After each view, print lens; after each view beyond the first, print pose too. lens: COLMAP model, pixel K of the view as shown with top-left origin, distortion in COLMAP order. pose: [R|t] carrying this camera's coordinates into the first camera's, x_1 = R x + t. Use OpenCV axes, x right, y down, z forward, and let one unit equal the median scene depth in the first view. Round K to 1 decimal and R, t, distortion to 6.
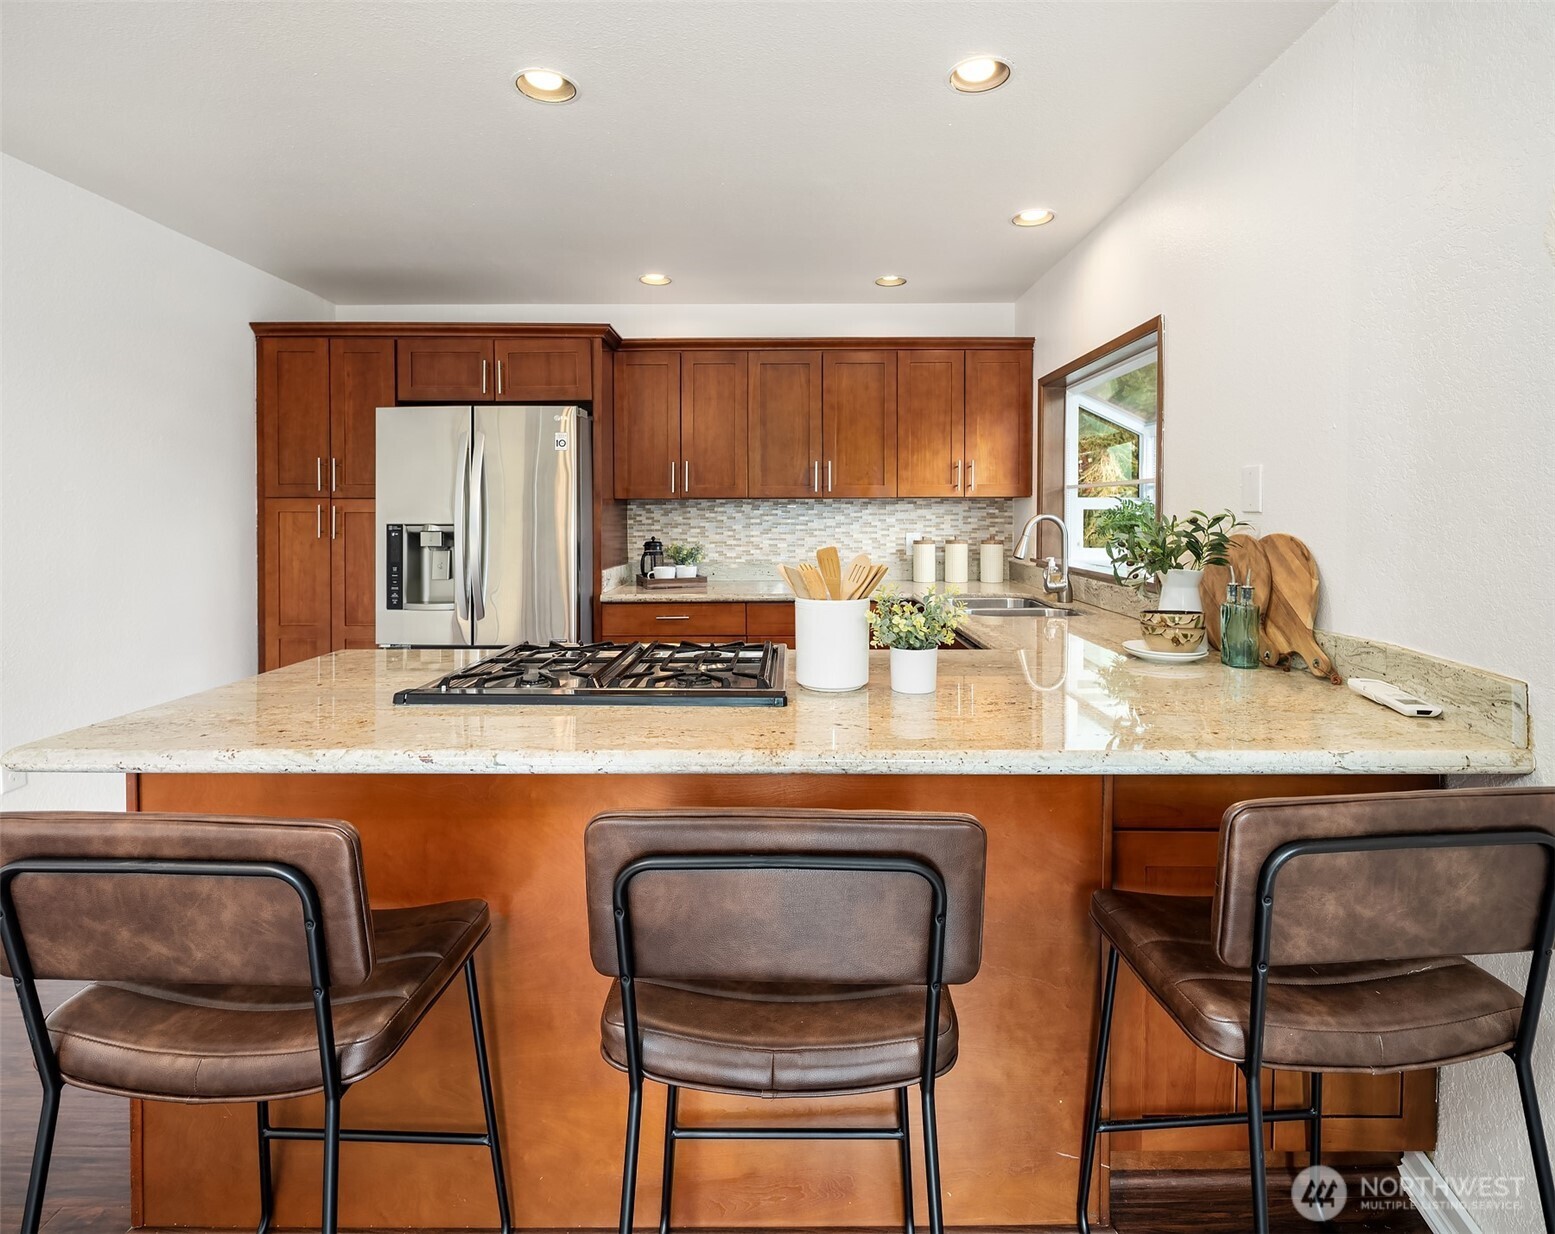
lens RADIAL K [[761.8, 0, 782.7], [0, 761.8, 523.6], [0, 0, 1]] dist [0.017758, -0.000452]
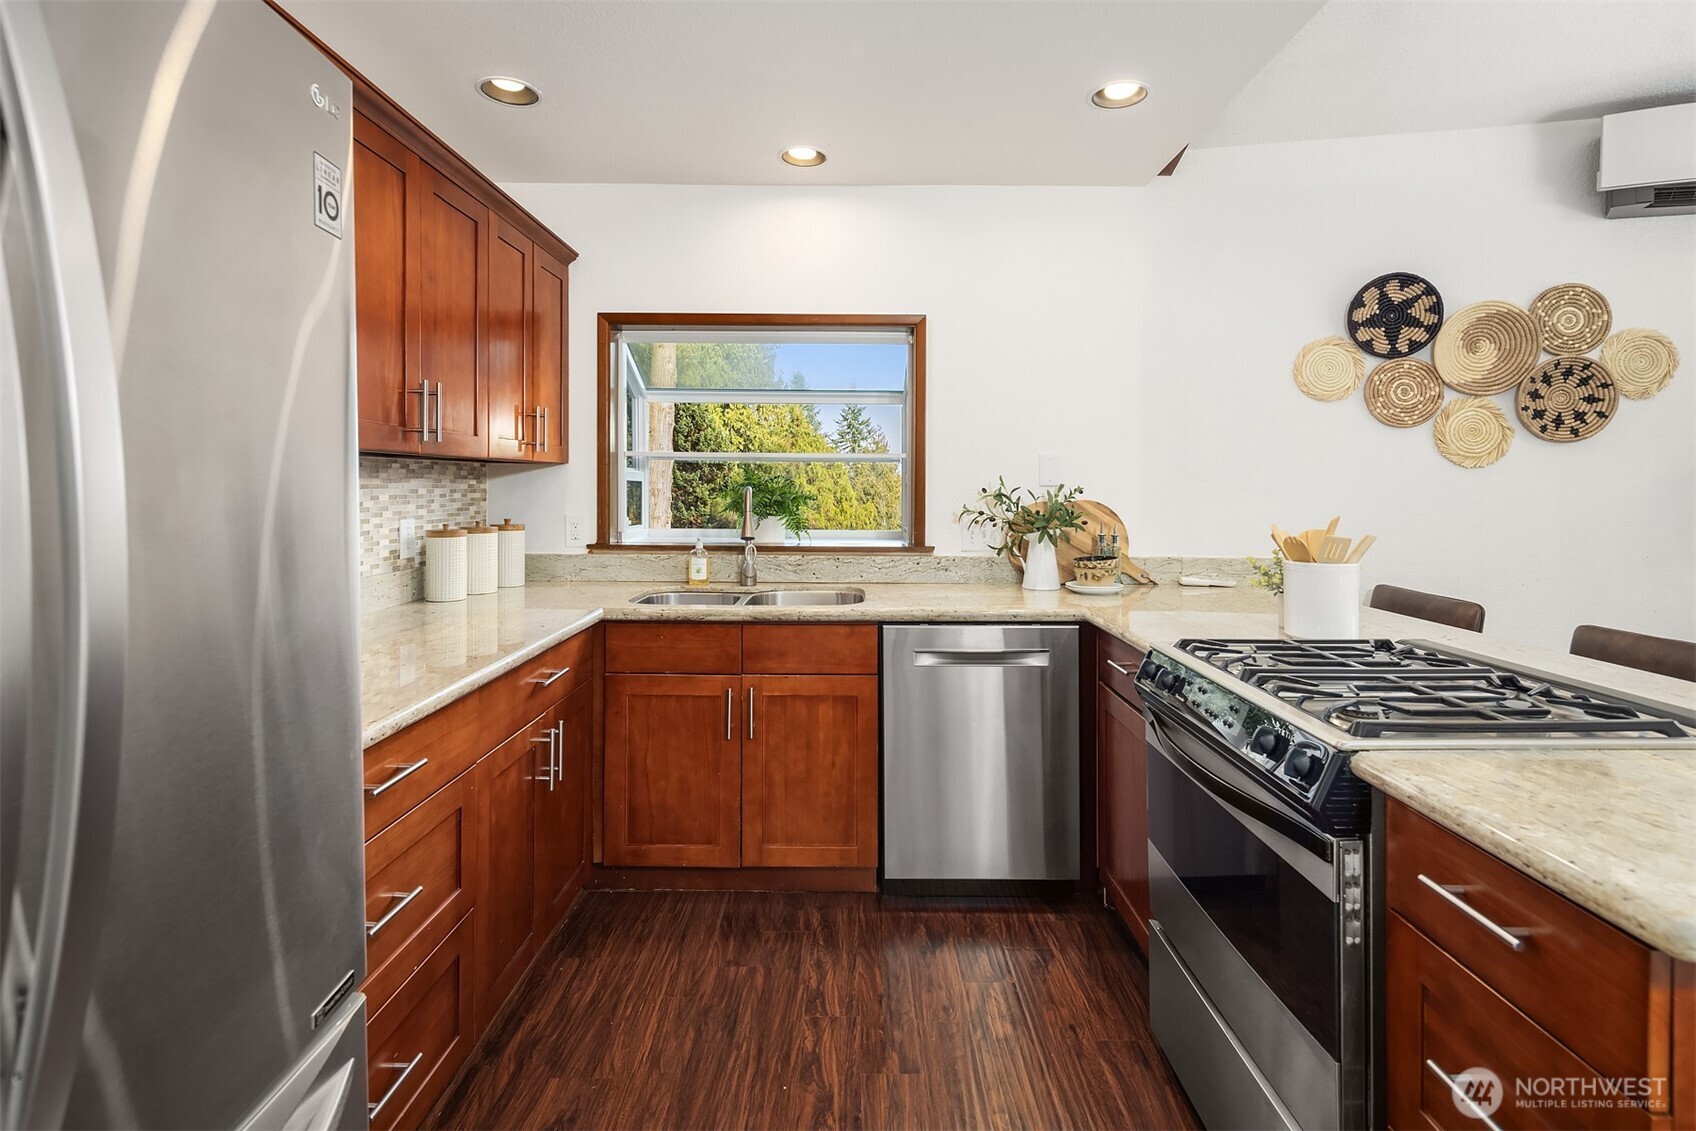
lens RADIAL K [[854.2, 0, 853.3], [0, 854.2, 497.7], [0, 0, 1]] dist [0.000265, -0.000050]
pose [[-0.018558, -0.016481, 0.999692, -0.537624], [0.009837, 0.999813, 0.016665, -0.012802], [-0.999779, 0.010143, -0.018392, 0.768226]]
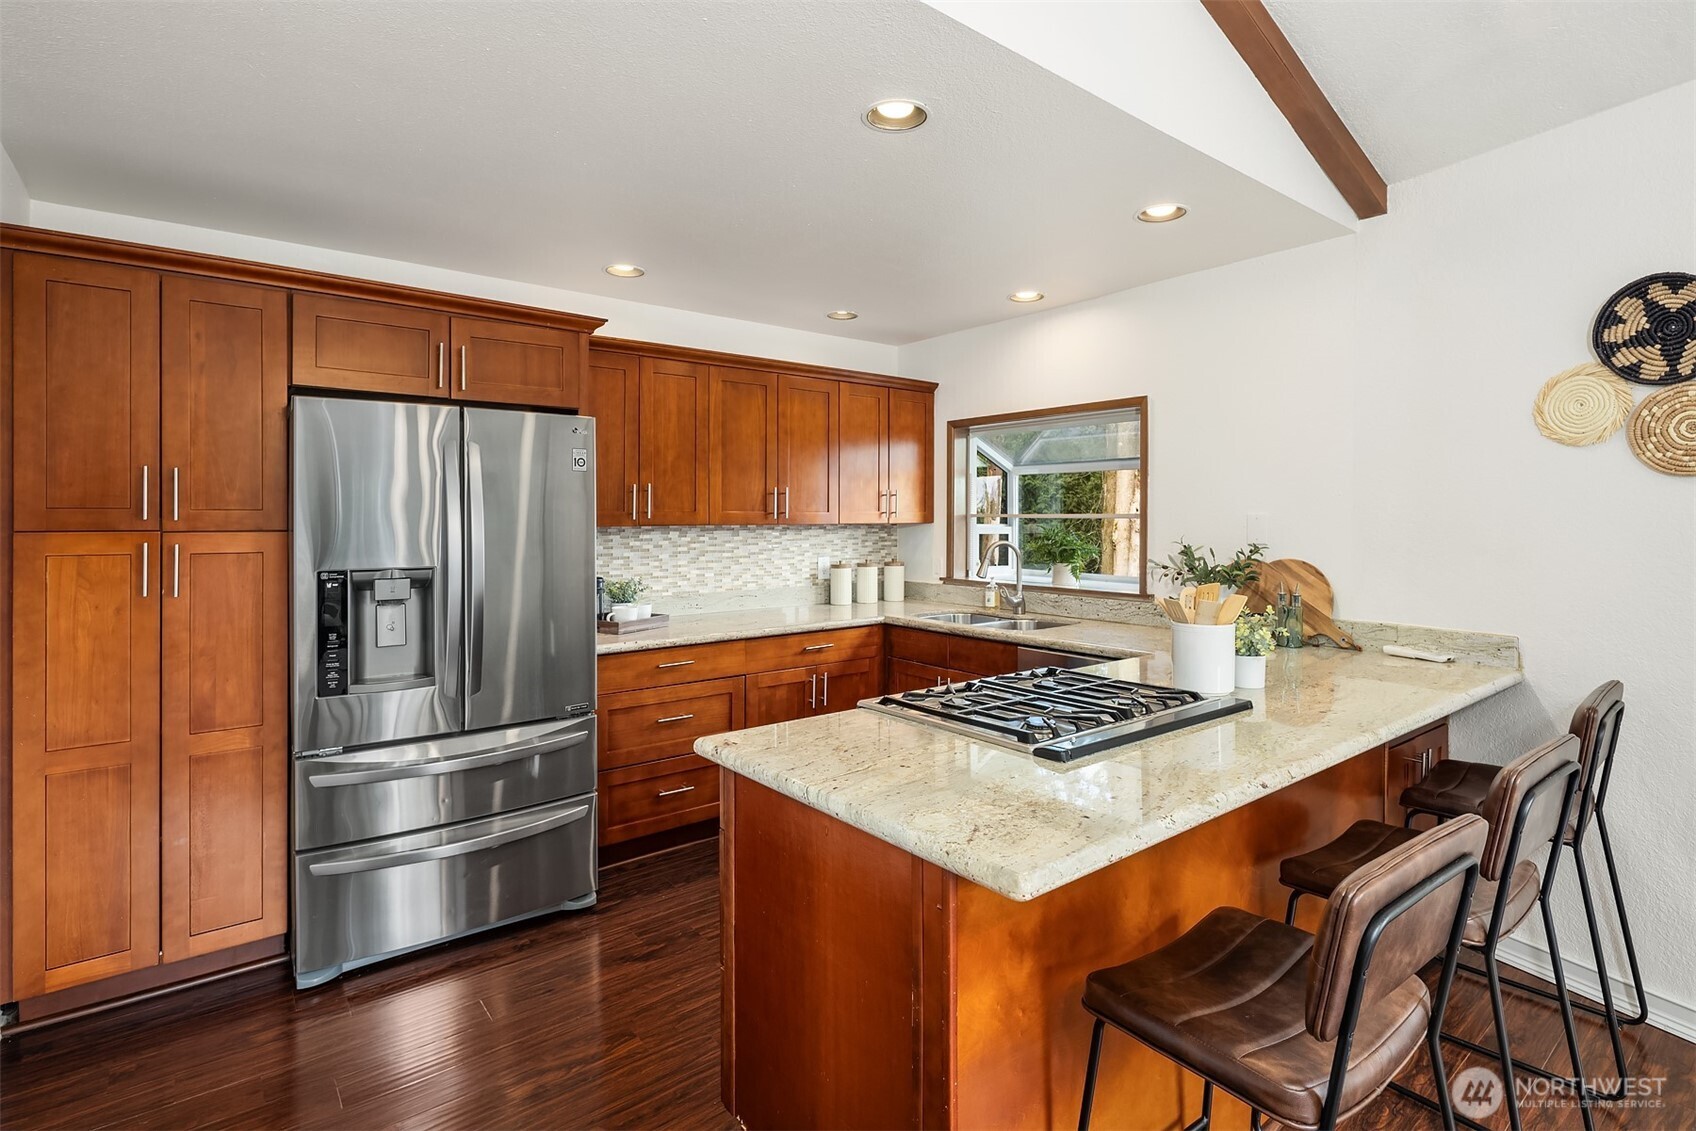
lens RADIAL K [[822.0, 0, 846.2], [0, 822.0, 520.0], [0, 0, 1]] dist [0.003011, 0.000428]
pose [[0.782585, -0.001286, 0.622543, -0.560972], [0.009755, 0.999900, -0.010197, -0.029963], [-0.622468, 0.014053, 0.782519, 0.132517]]
